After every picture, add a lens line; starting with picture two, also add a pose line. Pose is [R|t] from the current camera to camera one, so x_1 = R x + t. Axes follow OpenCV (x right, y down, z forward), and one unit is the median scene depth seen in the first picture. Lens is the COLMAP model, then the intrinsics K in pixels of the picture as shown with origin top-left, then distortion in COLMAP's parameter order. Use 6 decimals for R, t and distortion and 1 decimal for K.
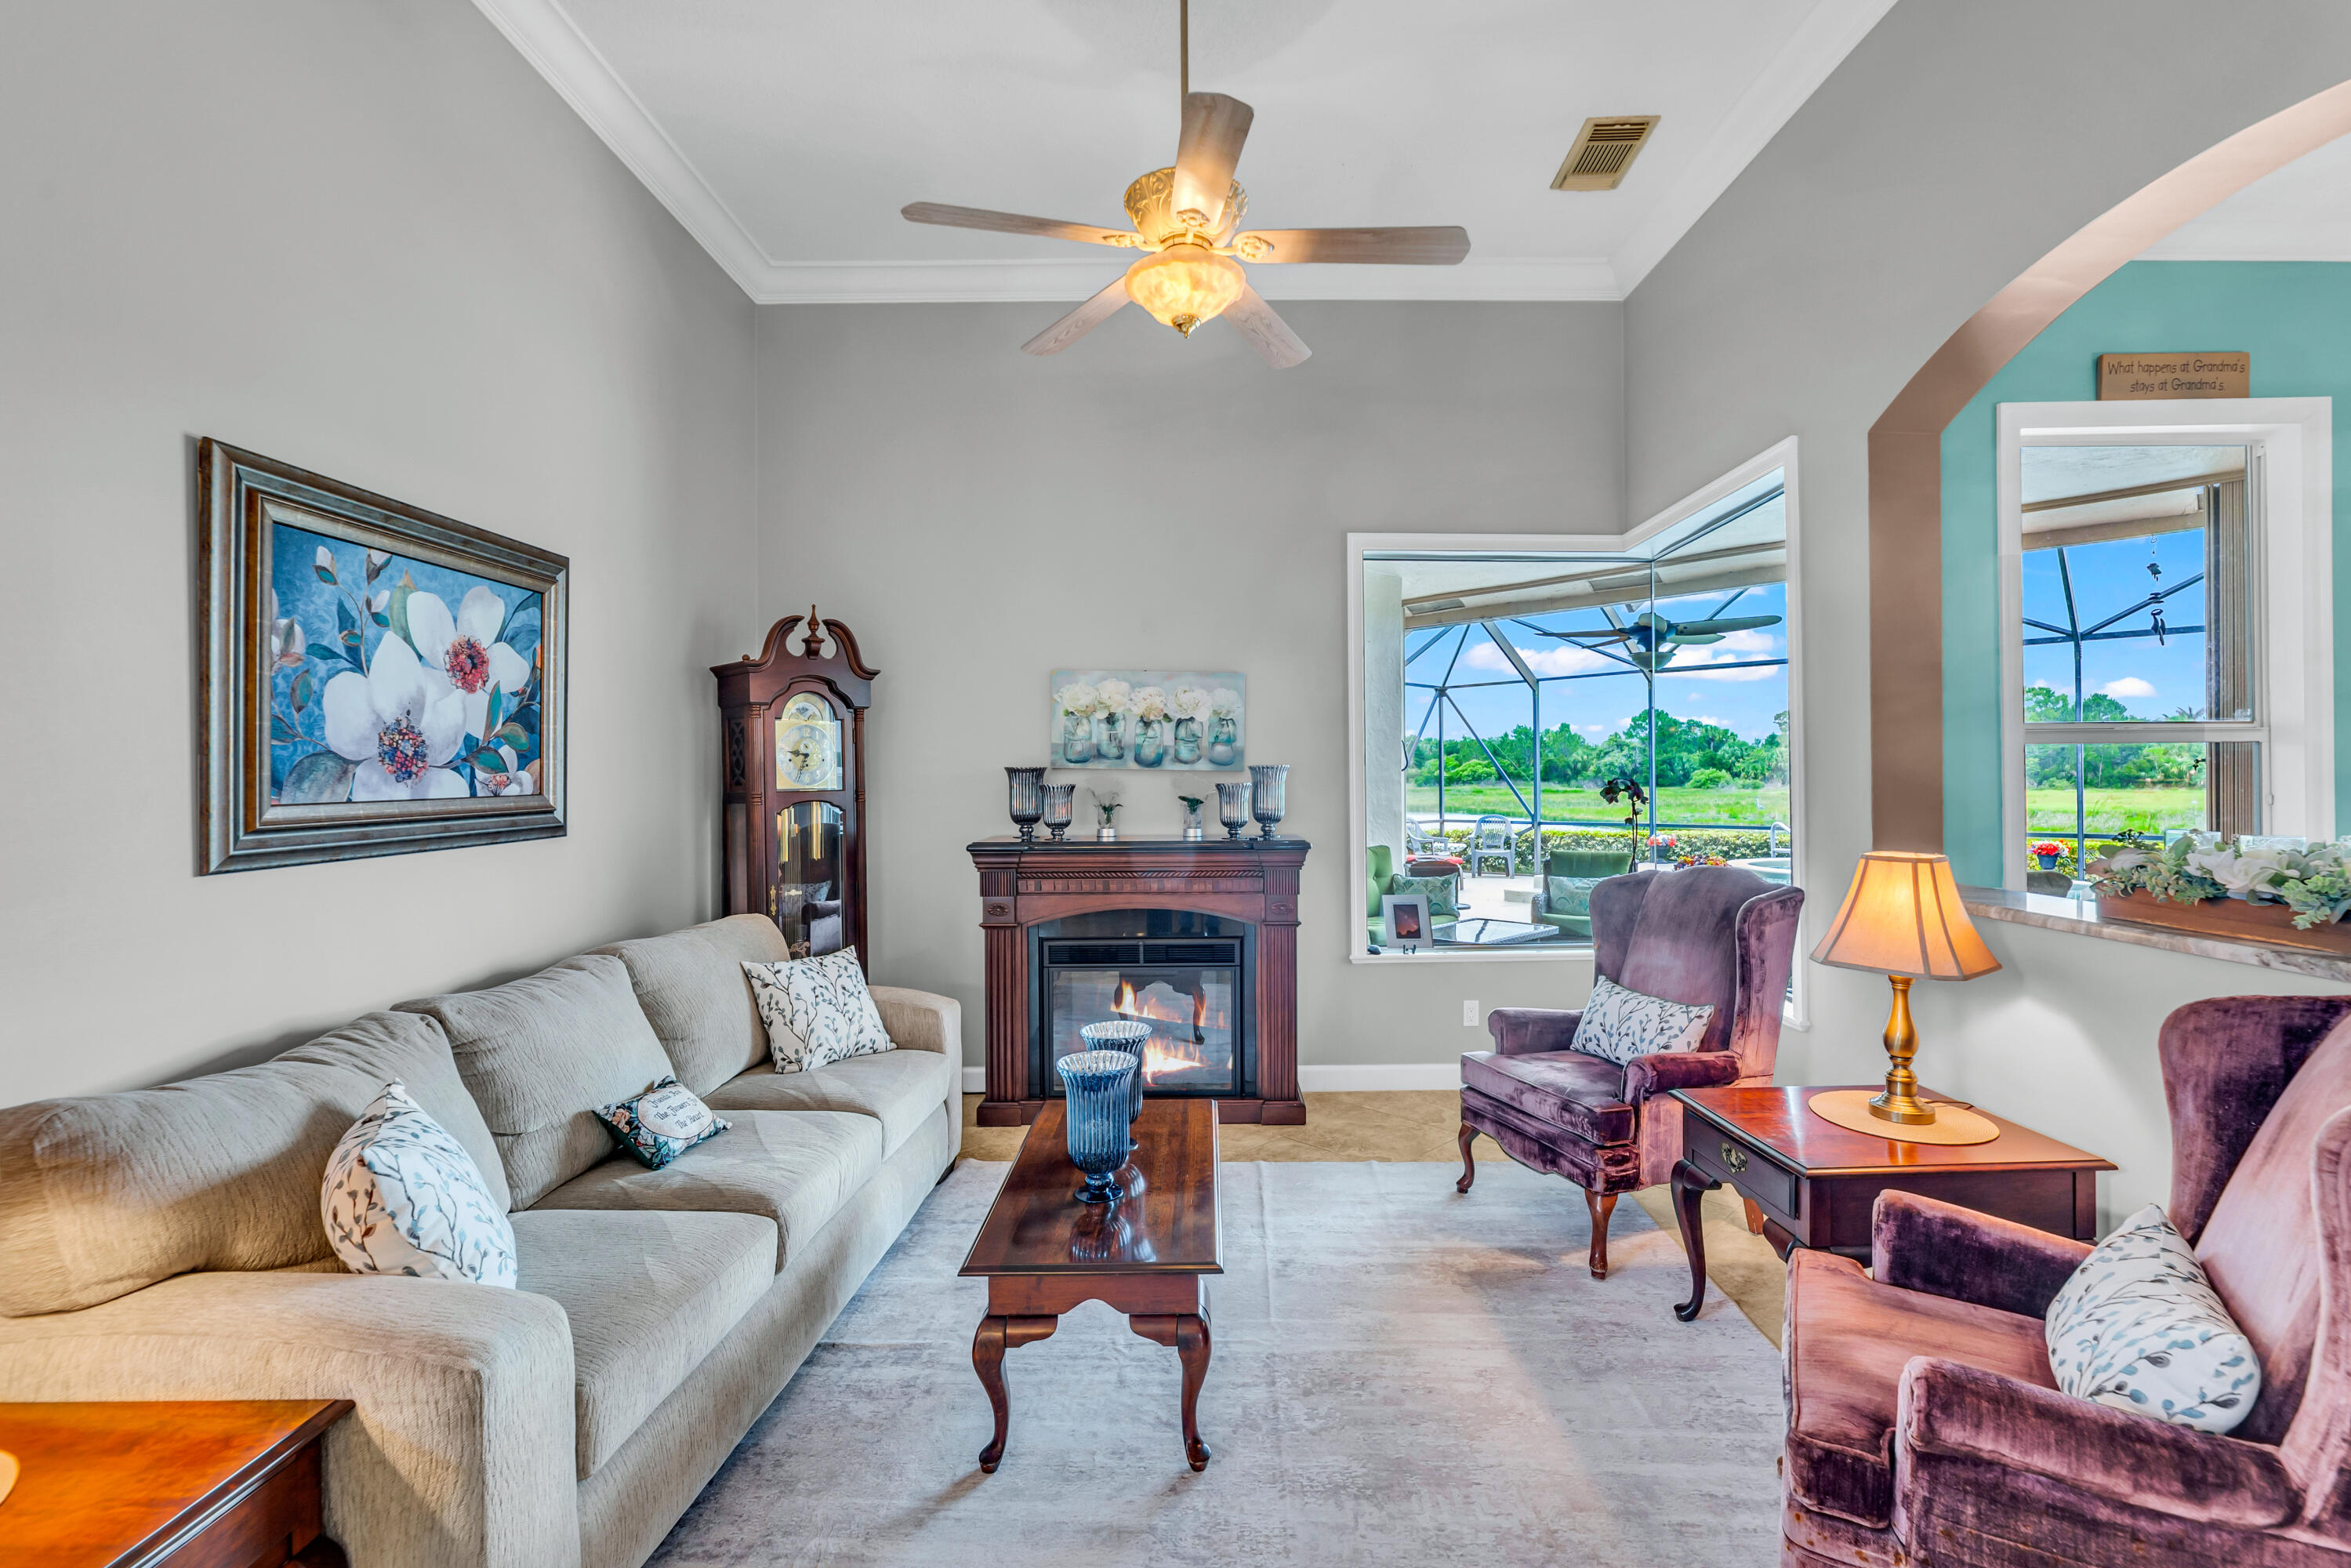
lens RADIAL K [[1016.6, 0, 1213.8], [0, 1016.6, 774.3], [0, 0, 1]] dist [-0.002768, -0.000236]
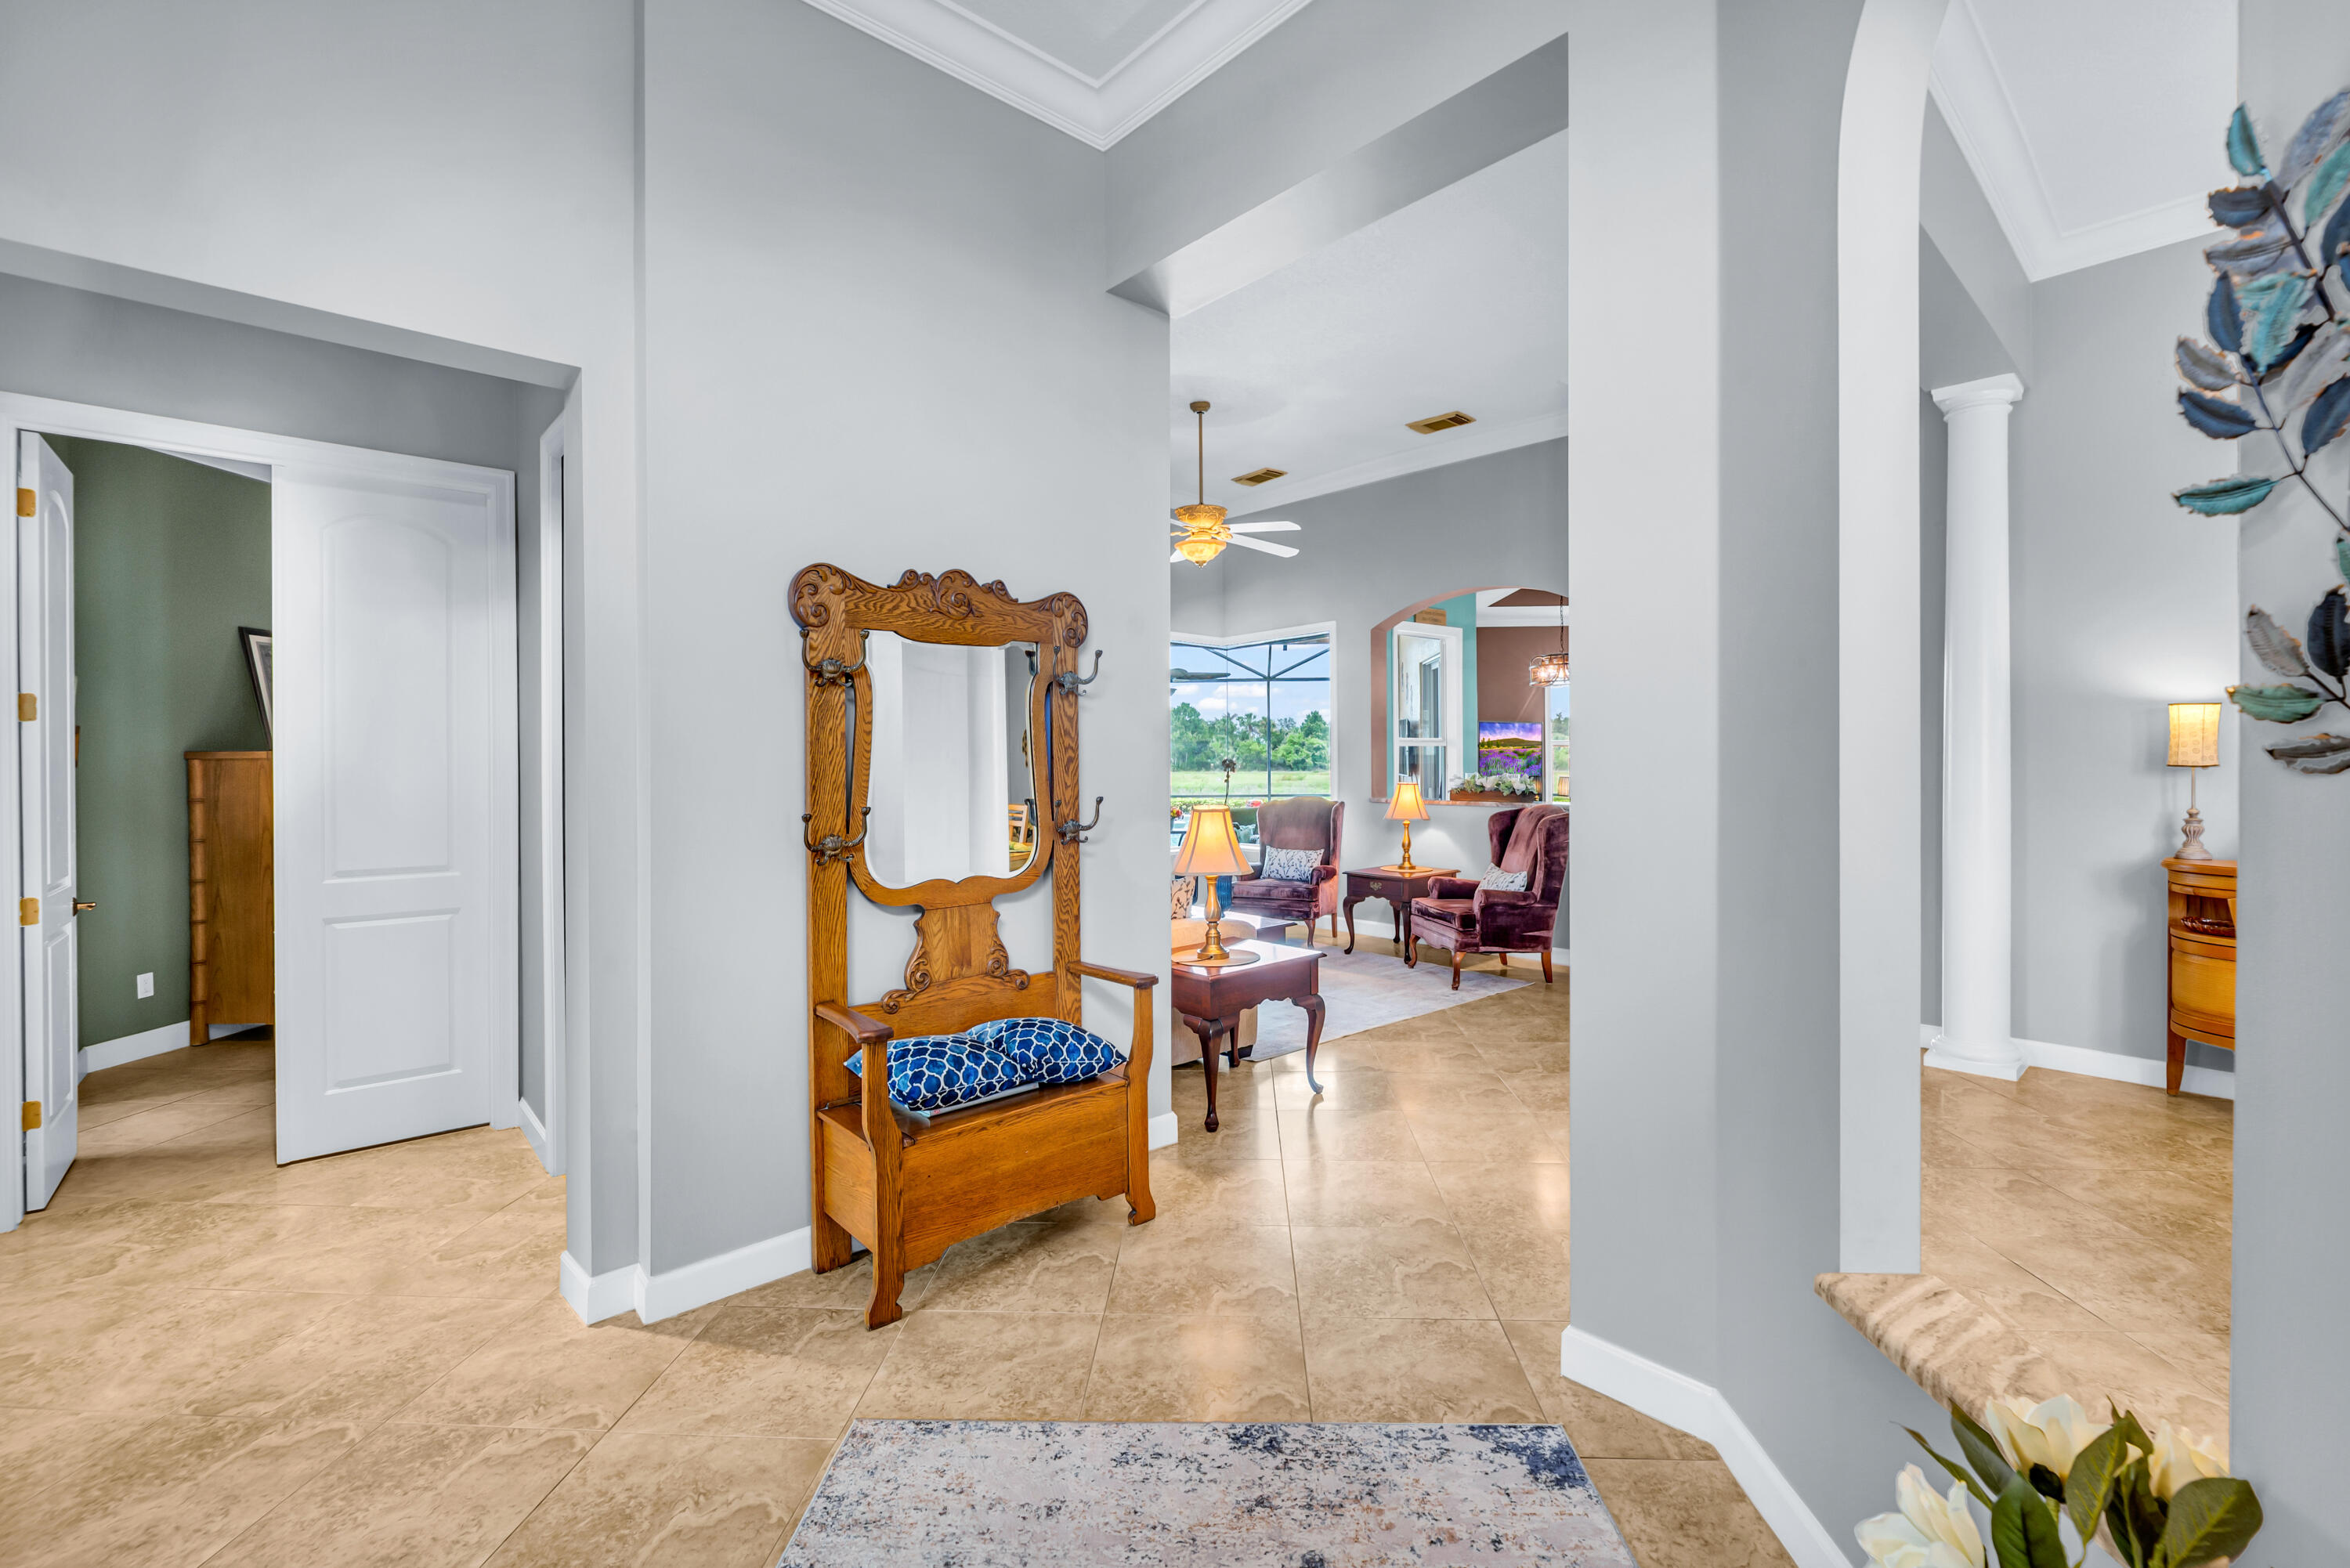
lens RADIAL K [[1044.3, 0, 1203.9], [0, 1044.3, 759.3], [0, 0, 1]] dist [-0.000628, 0.000304]
pose [[0.721437, 0.001652, 0.692478, -1.203415], [-0.000632, 0.999998, -0.001727, 0.008994], [-0.692479, 0.000809, 0.721437, -0.520864]]
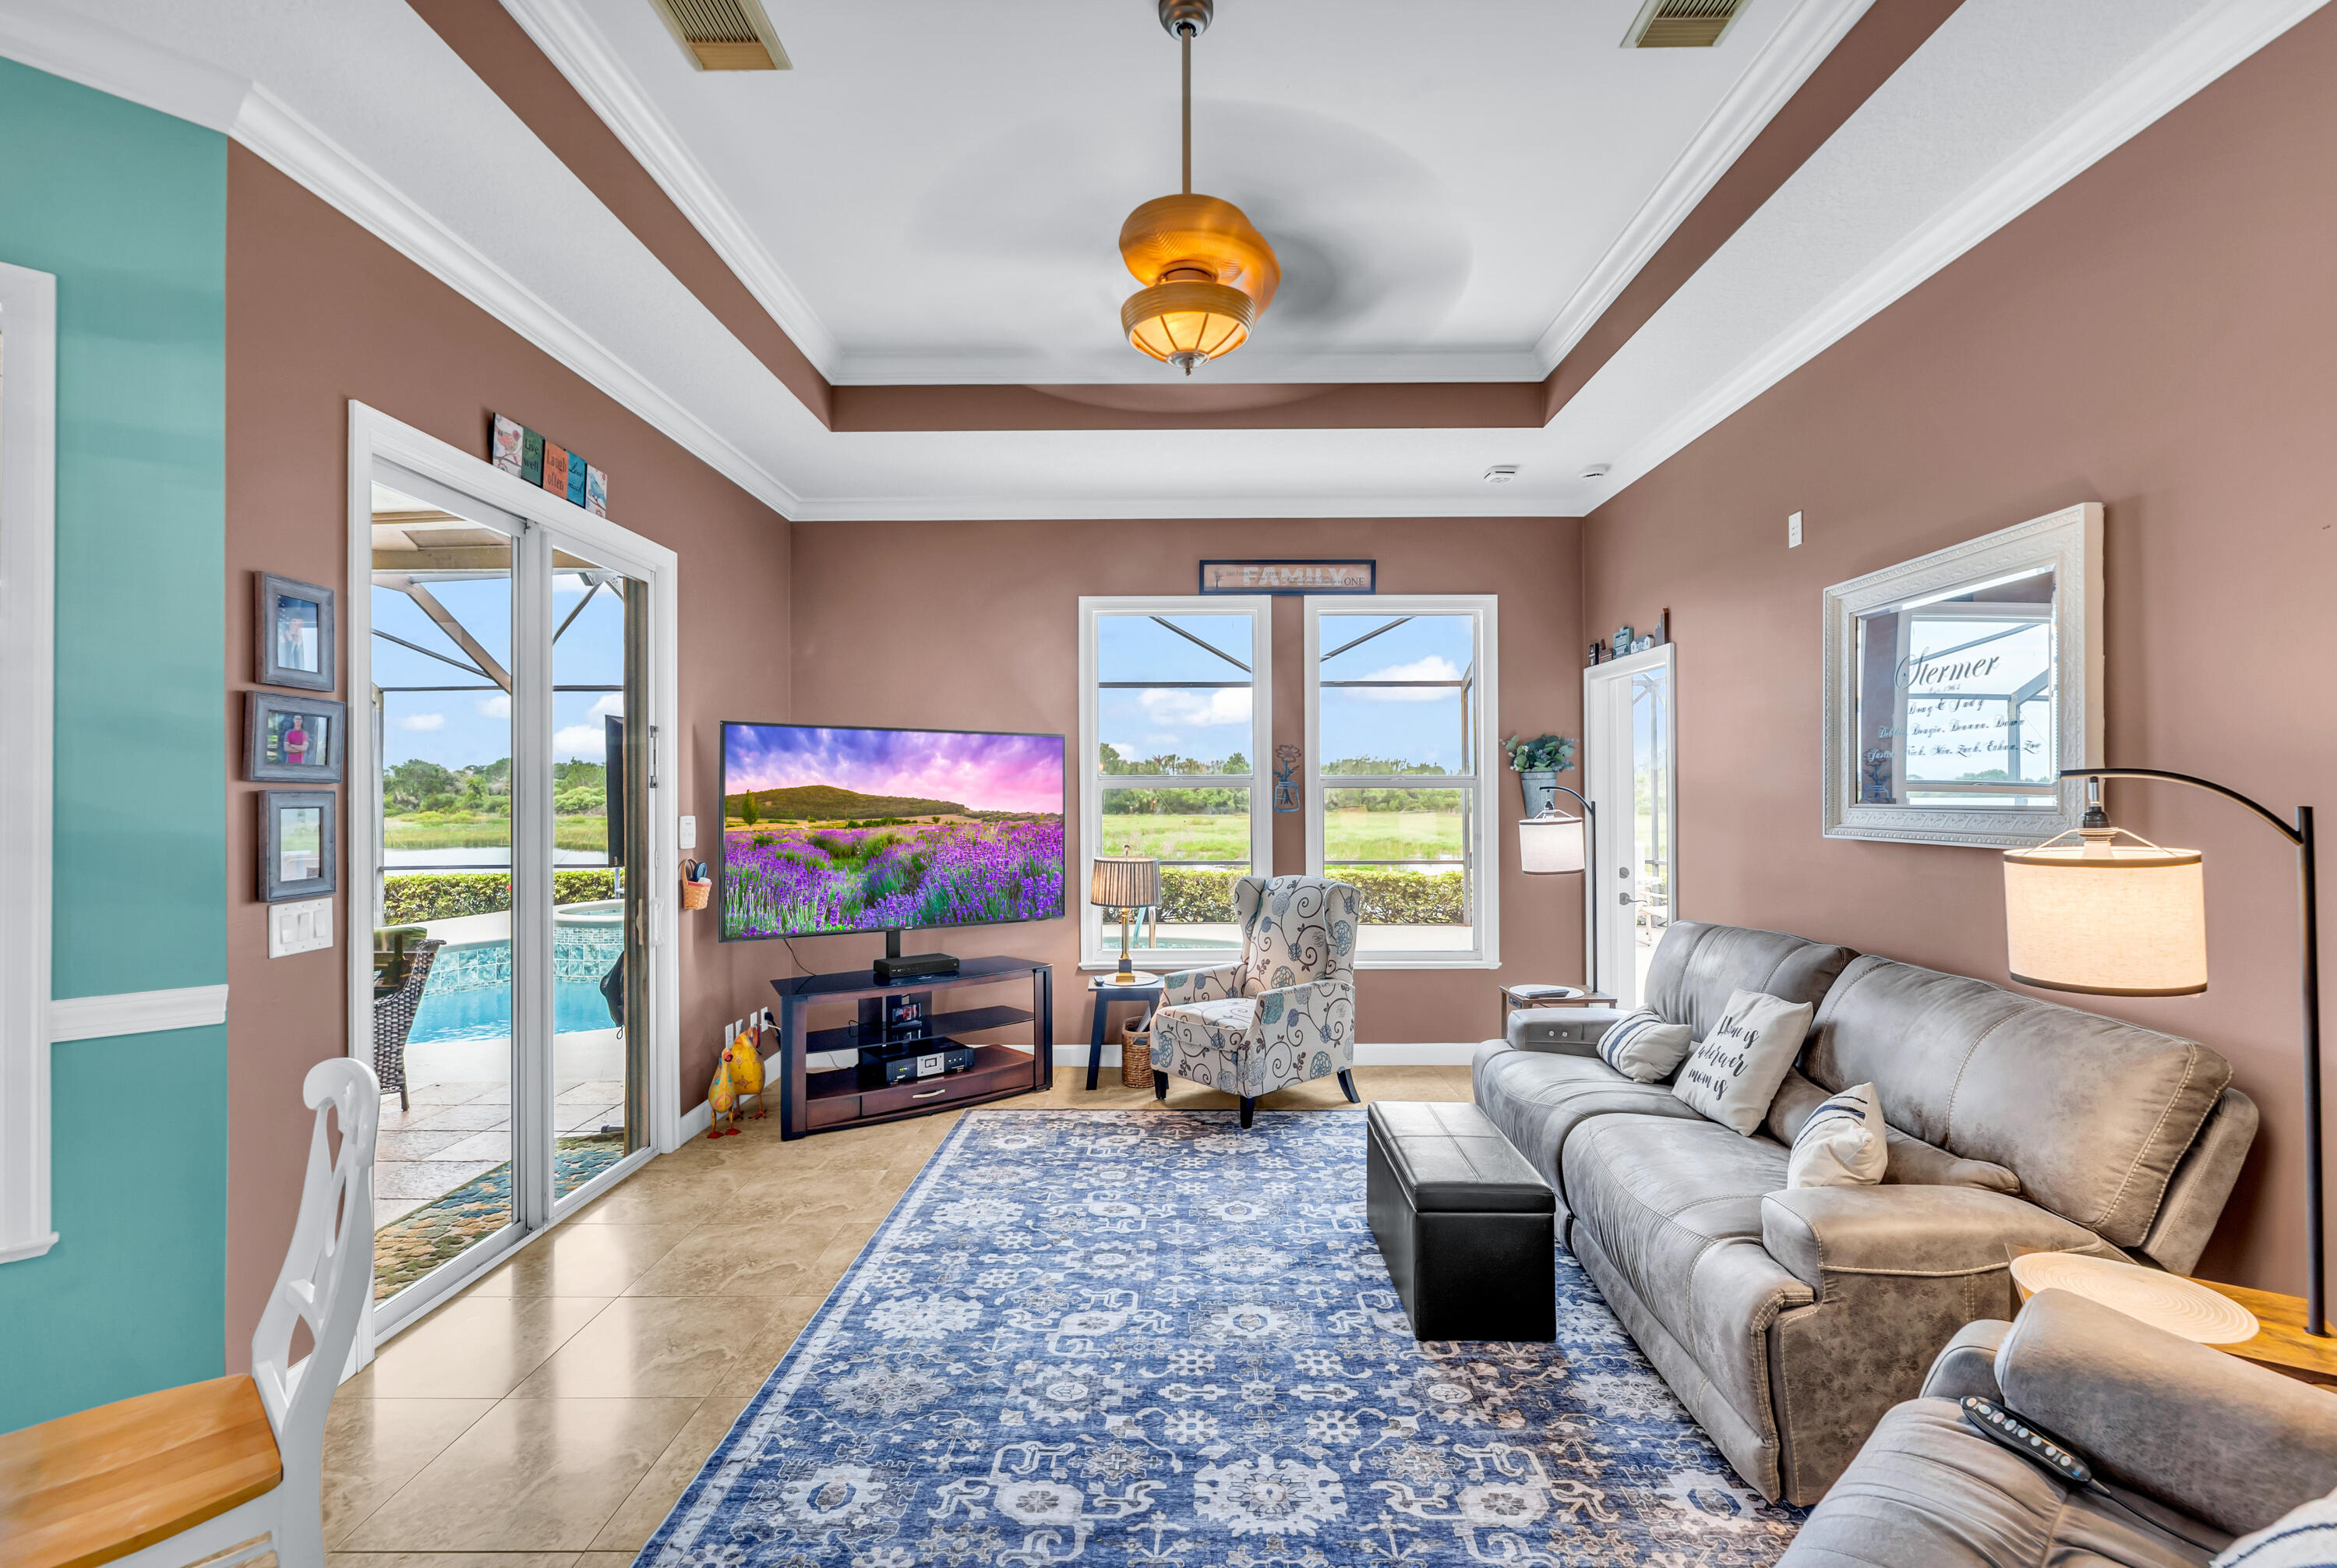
lens RADIAL K [[980.2, 0, 1175.4], [0, 980.2, 790.8], [0, 0, 1]] dist [-0.003666, -0.000647]
pose [[0.718702, 0.009431, 0.695254, 0.941181], [-0.001508, 0.999927, -0.012005, -0.016693], [-0.695316, 0.007579, 0.718664, 0.013358]]
